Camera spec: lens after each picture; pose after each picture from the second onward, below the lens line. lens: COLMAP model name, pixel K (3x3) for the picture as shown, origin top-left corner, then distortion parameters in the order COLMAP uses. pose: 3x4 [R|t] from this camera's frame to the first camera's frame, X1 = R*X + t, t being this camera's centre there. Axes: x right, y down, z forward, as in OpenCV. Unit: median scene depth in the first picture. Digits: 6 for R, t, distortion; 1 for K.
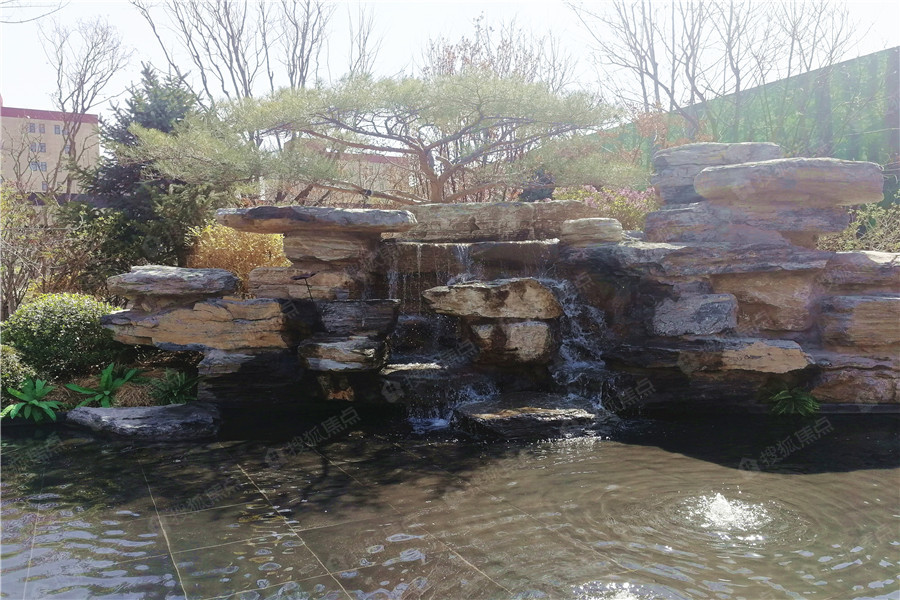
lens RADIAL K [[530.1, 0, 449.5], [0, 530.1, 296.4], [0, 0, 1]] dist [0.011655, -0.003898]
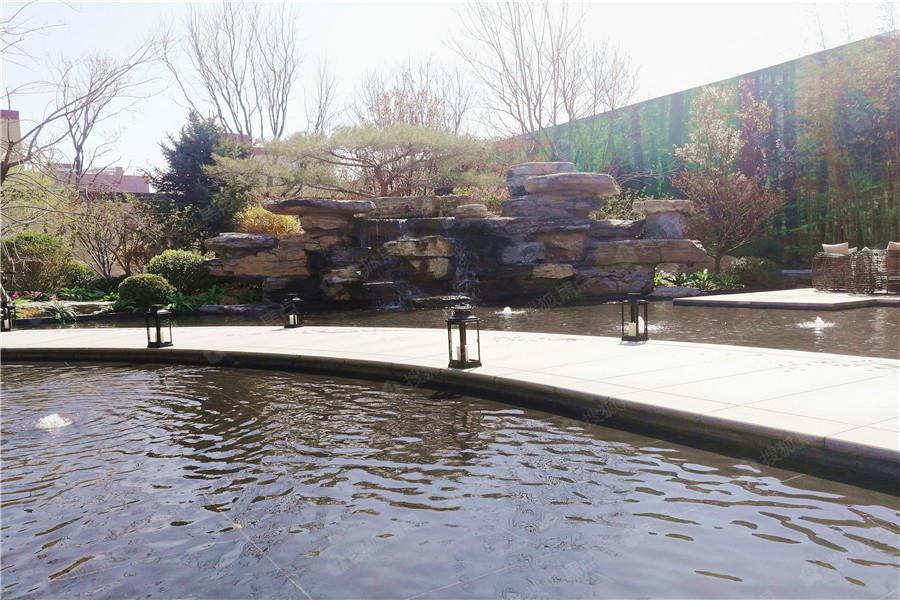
lens RADIAL K [[565.7, 0, 452.1], [0, 565.7, 291.8], [0, 0, 1]] dist [0.040293, 0.000361]
pose [[0.990168, -0.031865, 0.136203, -0.082565], [0.032515, 0.999468, -0.002547, 0.168584], [-0.136049, 0.006951, 0.990678, -0.995047]]
